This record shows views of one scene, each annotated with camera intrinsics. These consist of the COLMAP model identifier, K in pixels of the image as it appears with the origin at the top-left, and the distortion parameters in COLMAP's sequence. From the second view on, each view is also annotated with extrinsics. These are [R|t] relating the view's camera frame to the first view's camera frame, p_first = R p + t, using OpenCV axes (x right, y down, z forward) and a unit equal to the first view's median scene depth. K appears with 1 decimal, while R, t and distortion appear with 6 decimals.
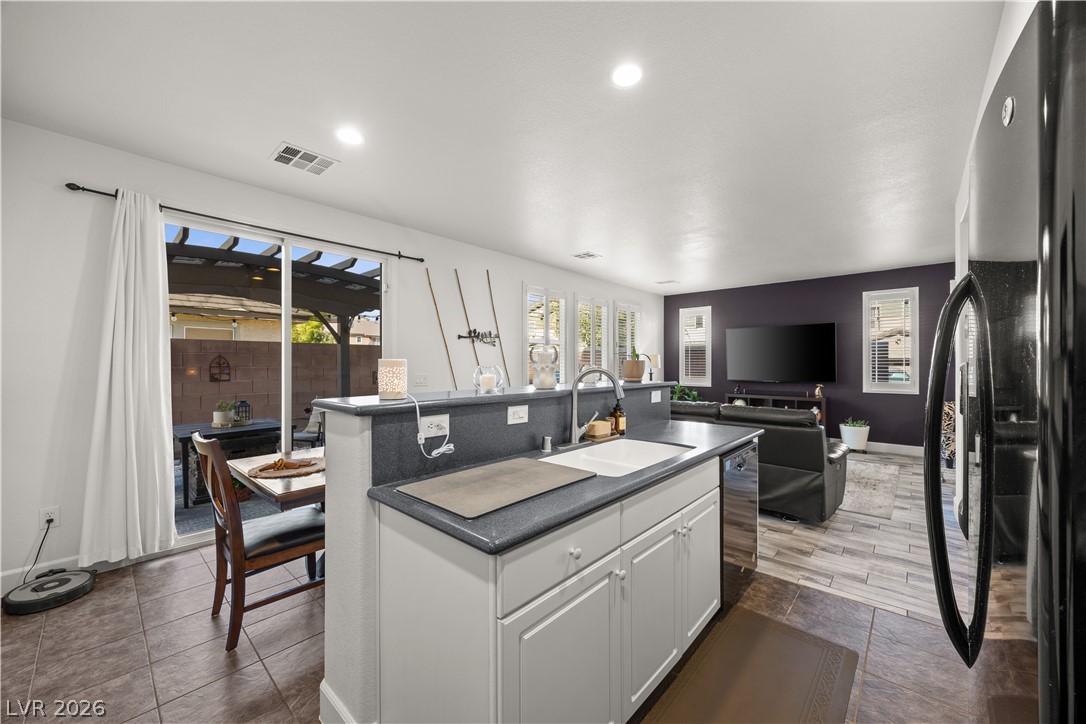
lens RADIAL K [[415.9, 0, 546.3], [0, 415.9, 362.2], [0, 0, 1]] dist [-0.001129, -0.001203]
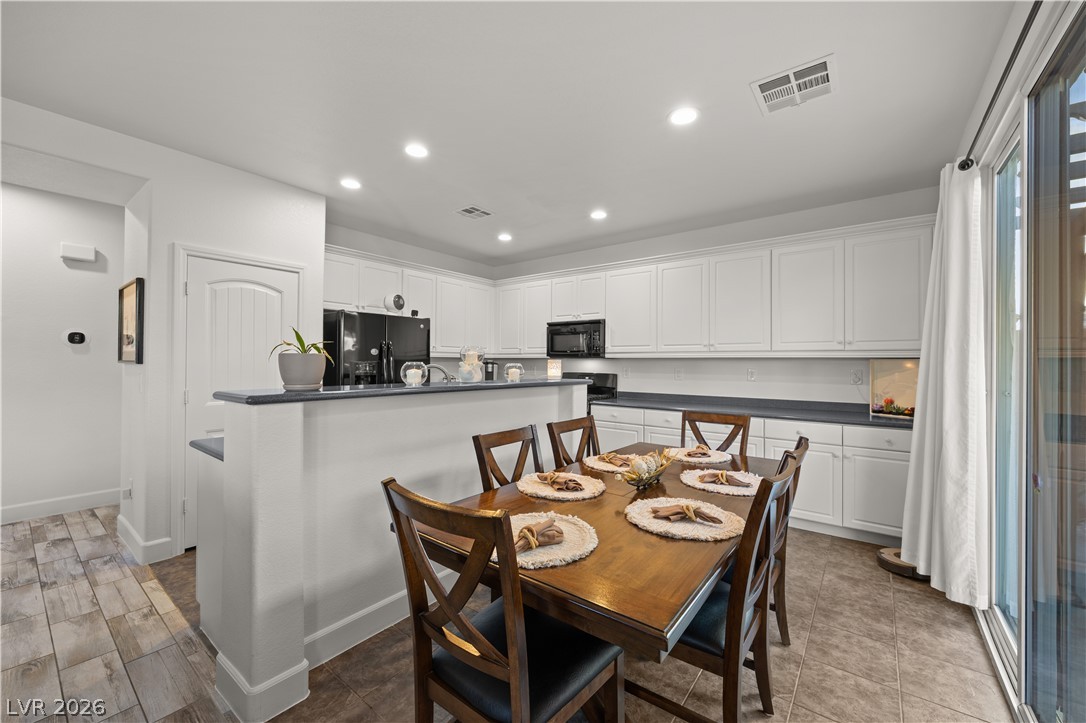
lens RADIAL K [[415.9, 0, 560.2], [0, 415.9, 361.1], [0, 0, 1]] dist [-0.001129, -0.001203]
pose [[-0.996228, -0.006257, -0.086544, -0.052274], [-0.005171, 0.999905, -0.012769, 0.005247], [0.086615, -0.012273, -0.996166, 0.809408]]
